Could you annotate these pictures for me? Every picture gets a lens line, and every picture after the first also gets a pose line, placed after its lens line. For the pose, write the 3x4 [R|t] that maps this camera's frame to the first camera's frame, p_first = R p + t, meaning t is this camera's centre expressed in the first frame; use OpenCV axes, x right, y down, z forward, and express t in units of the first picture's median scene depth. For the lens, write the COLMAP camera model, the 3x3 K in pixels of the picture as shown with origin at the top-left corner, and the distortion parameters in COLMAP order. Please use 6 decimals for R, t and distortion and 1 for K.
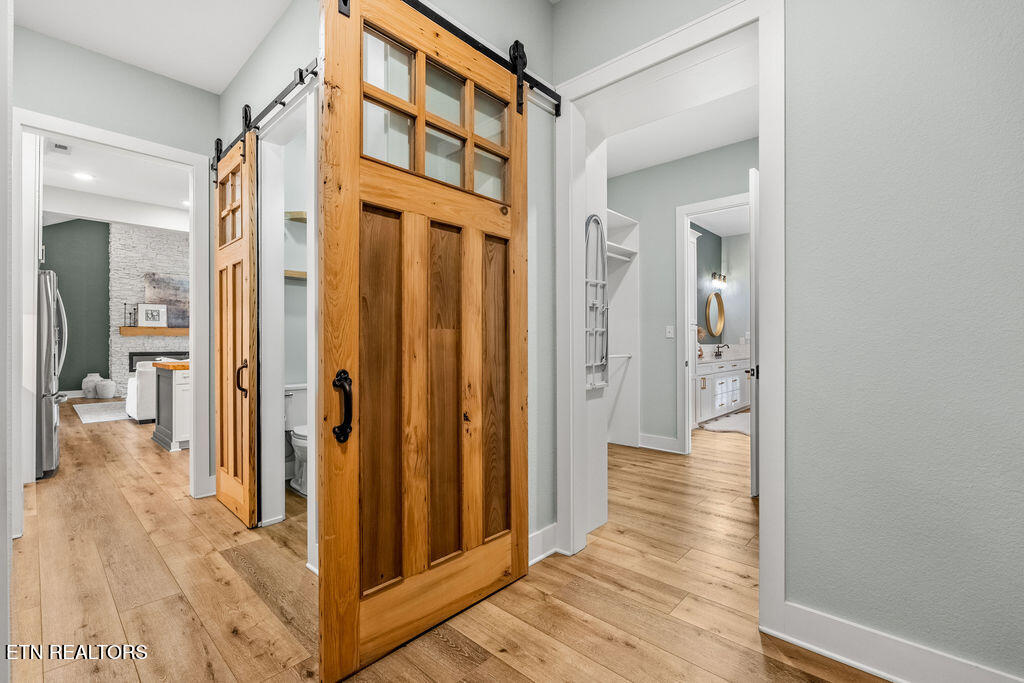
lens RADIAL K [[448.5, 0, 506.3], [0, 448.5, 339.0], [0, 0, 1]] dist [-0.002587, -0.000823]
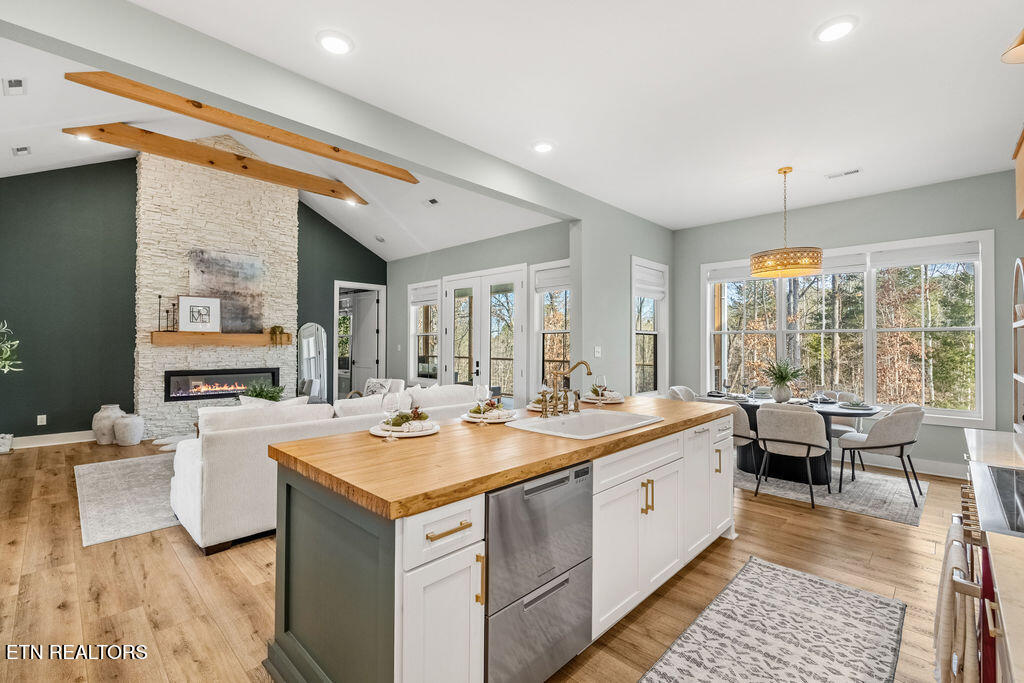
lens RADIAL K [[448.5, 0, 510.7], [0, 448.5, 337.4], [0, 0, 1]] dist [-0.002587, -0.000823]
pose [[0.999744, 0.004161, -0.022258, -0.324652], [-0.004375, 0.999944, -0.009584, -0.014848], [0.022217, 0.009679, 0.999706, 0.359232]]
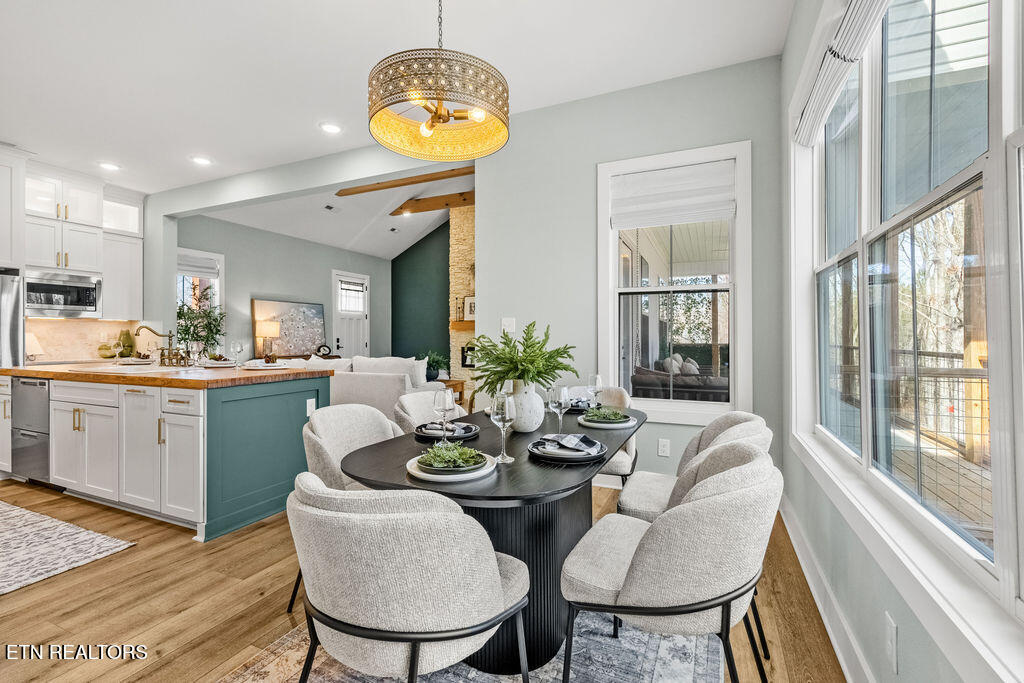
lens RADIAL K [[448.5, 0, 506.6], [0, 448.5, 337.5], [0, 0, 1]] dist [-0.002587, -0.000823]
pose [[0.327232, 0.001166, -0.944943, 0.130878], [0.007687, 0.999963, 0.003896, 0.005861], [0.944913, -0.008538, 0.327211, 0.765474]]
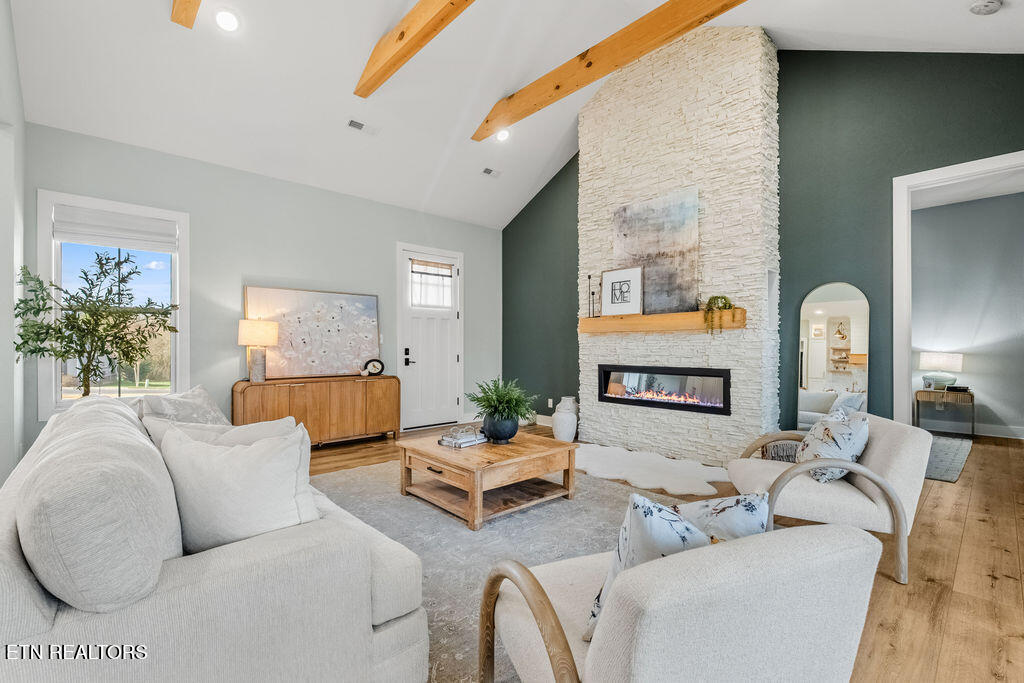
lens RADIAL K [[448.5, 0, 512.3], [0, 448.5, 343.9], [0, 0, 1]] dist [-0.002587, -0.000823]
pose [[-0.069558, -0.006409, -0.997557, -0.288714], [0.006182, 0.999957, -0.006856, 0.007855], [0.997559, -0.006644, -0.069516, 0.929452]]
